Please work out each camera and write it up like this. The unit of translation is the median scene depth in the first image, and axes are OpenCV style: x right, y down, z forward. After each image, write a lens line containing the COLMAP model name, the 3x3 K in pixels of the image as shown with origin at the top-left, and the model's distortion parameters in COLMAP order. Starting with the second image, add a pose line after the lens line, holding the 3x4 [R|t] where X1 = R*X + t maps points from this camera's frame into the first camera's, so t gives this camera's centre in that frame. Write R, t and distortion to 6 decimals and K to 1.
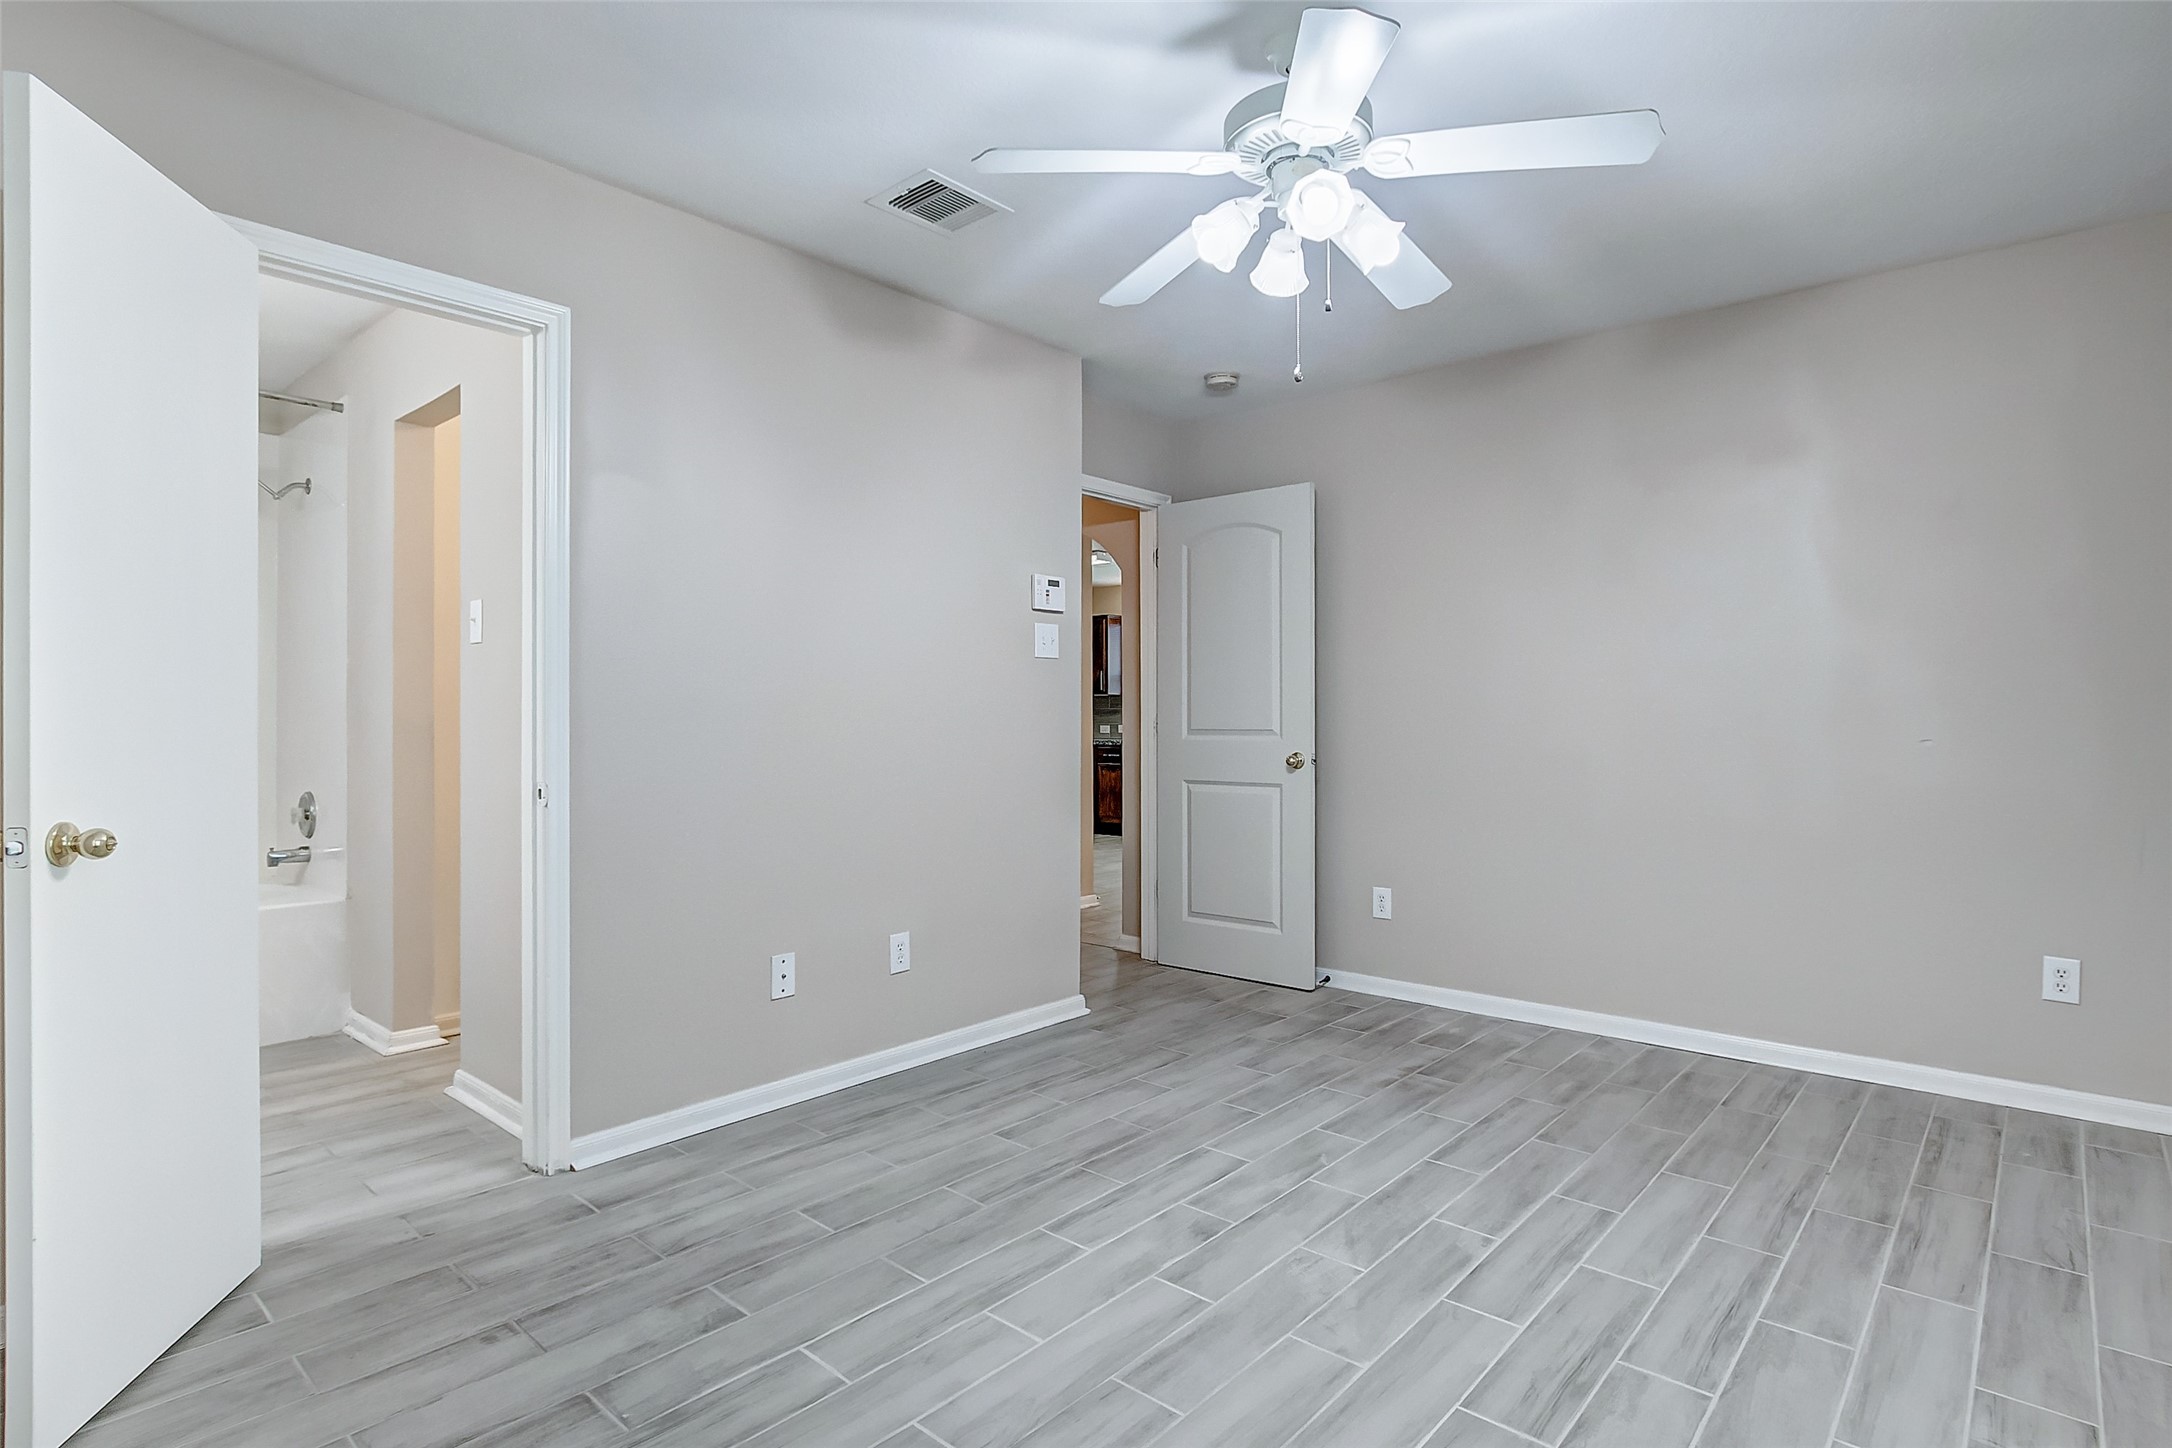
lens RADIAL K [[1051.2, 0, 1086.0], [0, 1051.2, 724.0], [0, 0, 1]] dist [-0.013360, 0.001013]
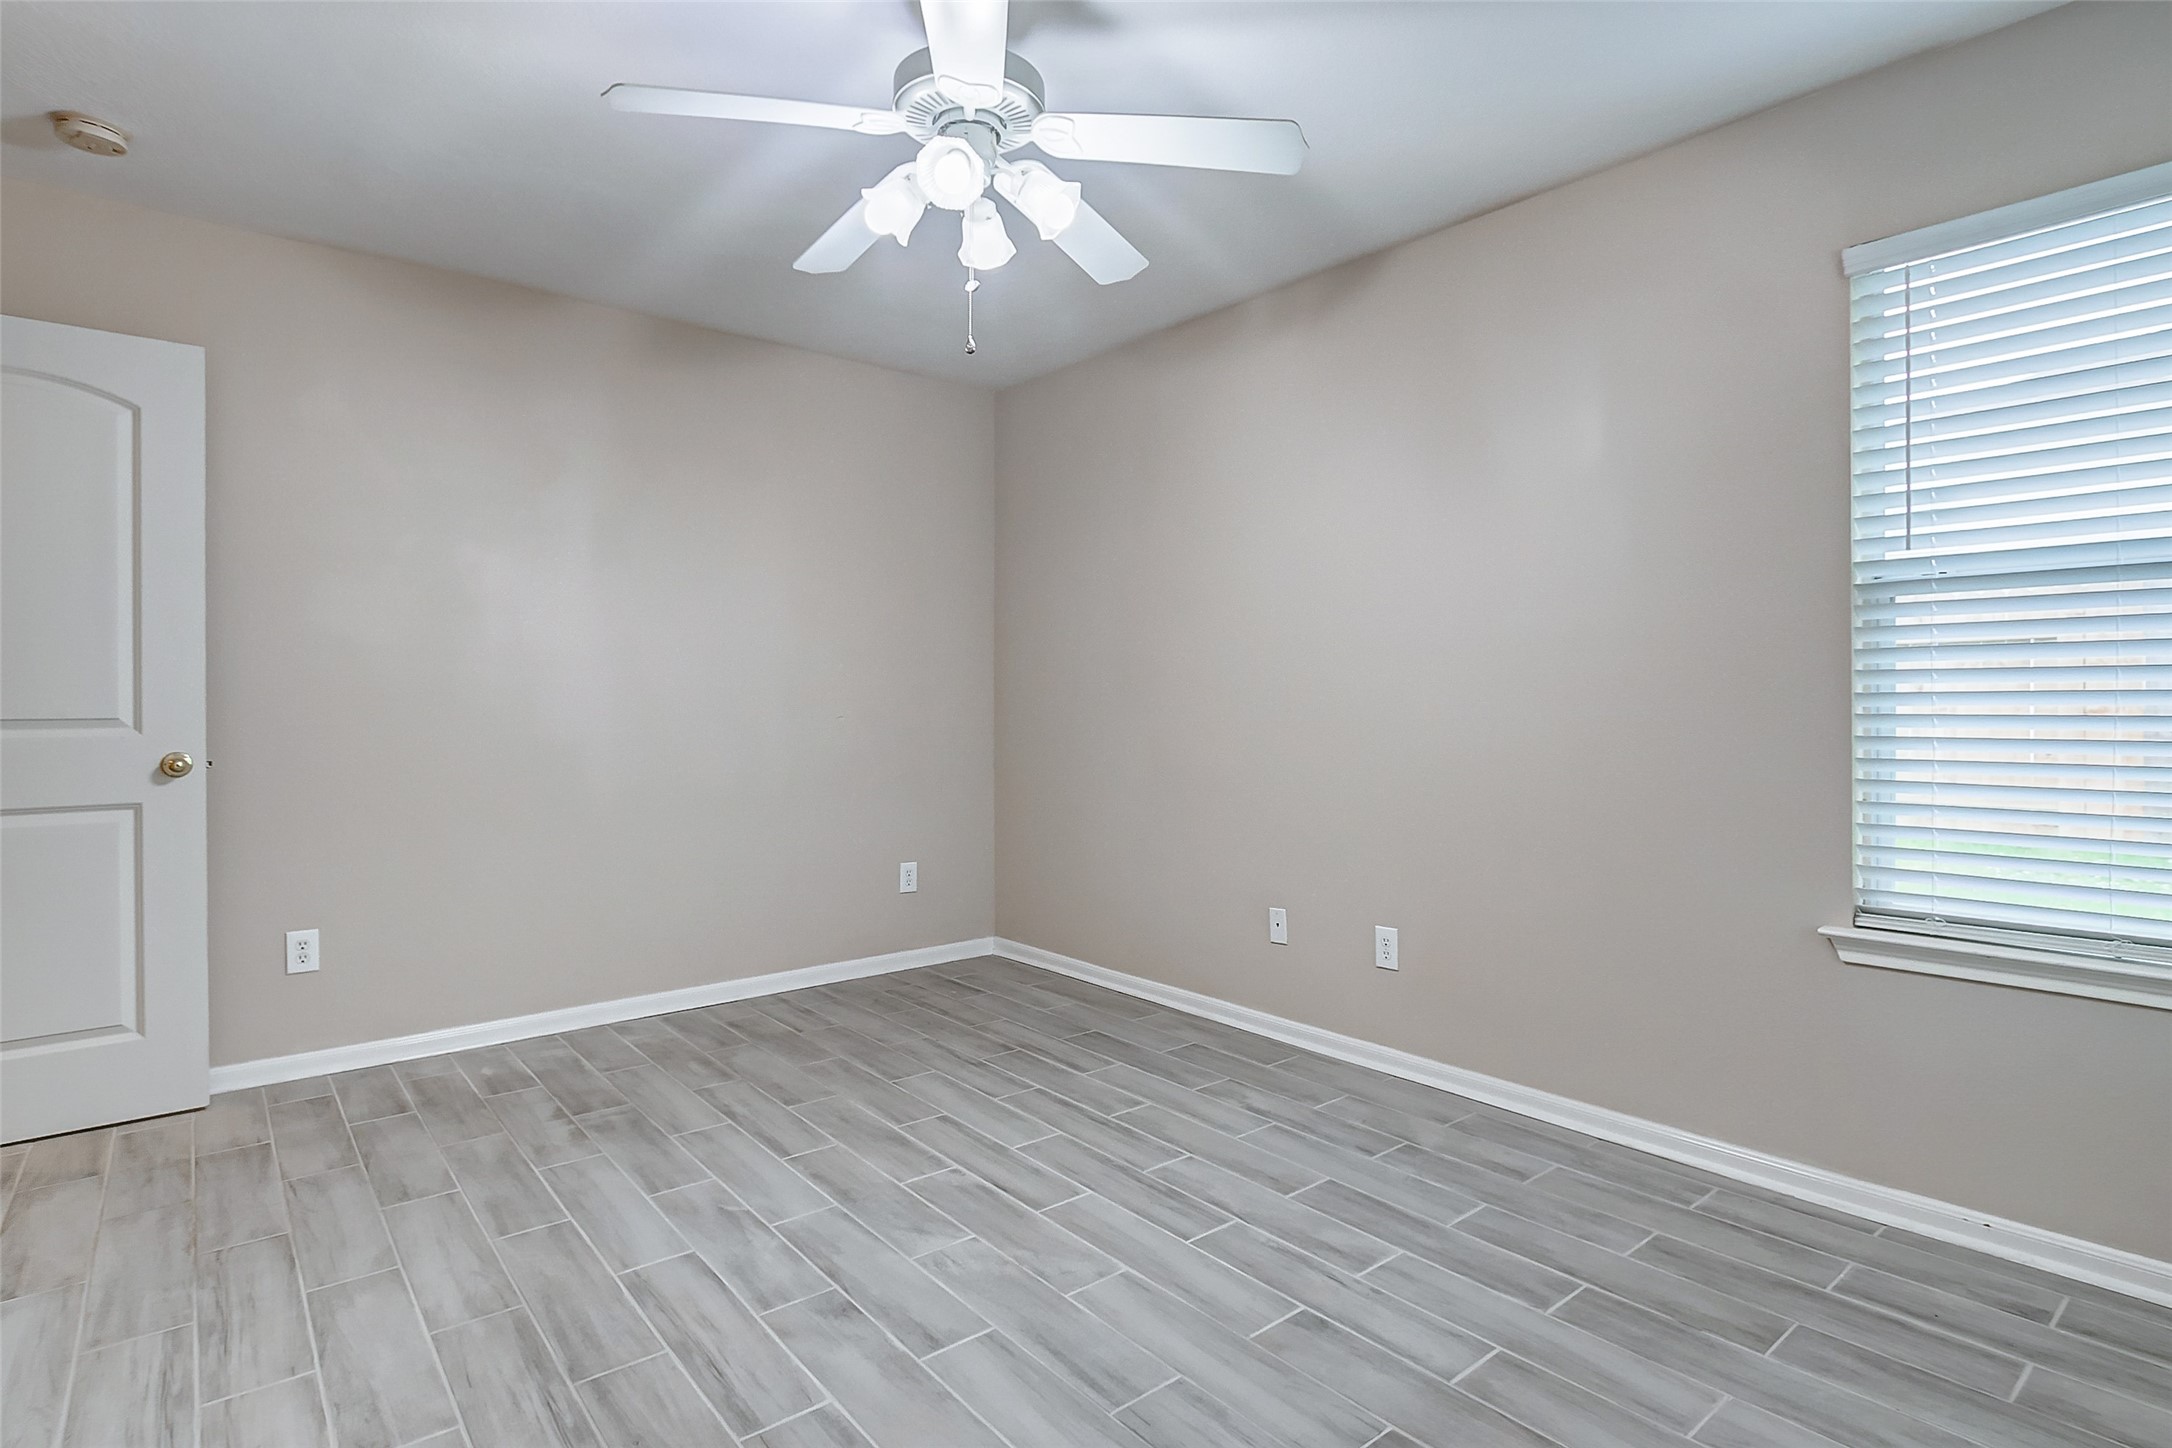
lens RADIAL K [[1051.2, 0, 1086.0], [0, 1051.2, 724.0], [0, 0, 1]] dist [-0.013360, 0.001013]
pose [[0.178373, -0.018942, 0.983781, -0.501758], [0.001362, 0.999818, 0.019003, -0.003823], [-0.983962, -0.002050, 0.178367, 0.486796]]
